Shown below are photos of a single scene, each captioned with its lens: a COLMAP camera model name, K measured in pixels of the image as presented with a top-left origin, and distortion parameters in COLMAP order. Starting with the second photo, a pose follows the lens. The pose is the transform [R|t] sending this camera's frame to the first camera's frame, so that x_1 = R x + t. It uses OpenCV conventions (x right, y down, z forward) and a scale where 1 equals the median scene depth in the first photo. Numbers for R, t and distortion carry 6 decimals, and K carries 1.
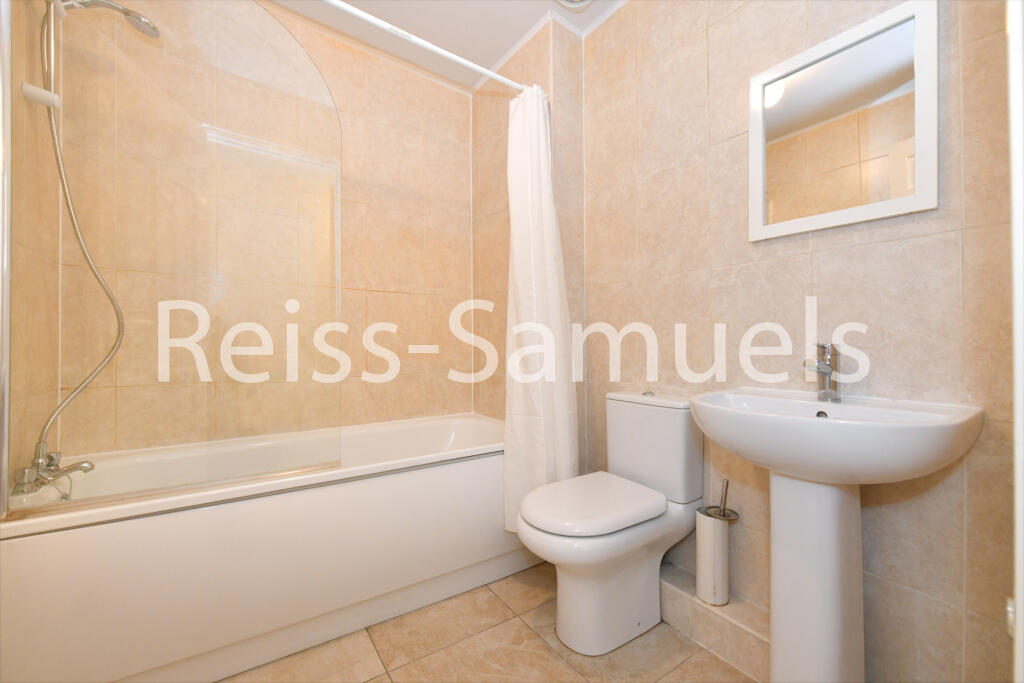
lens RADIAL K [[415.8, 0, 516.2], [0, 415.8, 342.4], [0, 0, 1]] dist [-0.001335, -0.000200]
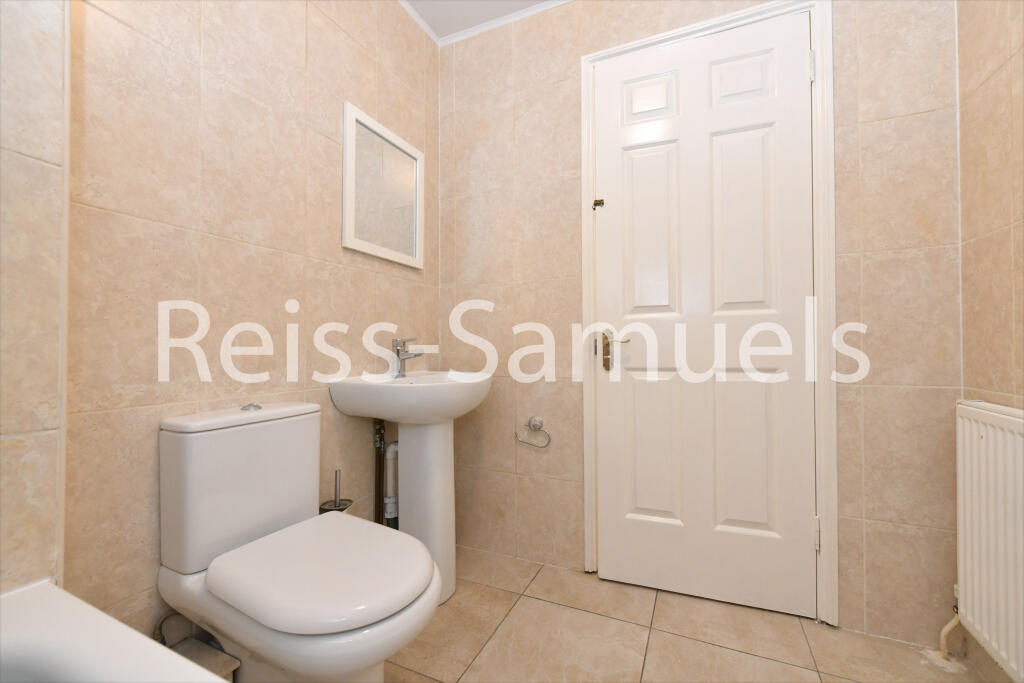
lens RADIAL K [[415.8, 0, 516.2], [0, 415.8, 342.4], [0, 0, 1]] dist [-0.001335, -0.000200]
pose [[-0.511881, 0.019827, 0.858827, -0.595101], [0.007690, 0.999799, -0.018498, 0.035874], [-0.859022, -0.002864, -0.511931, 1.135380]]
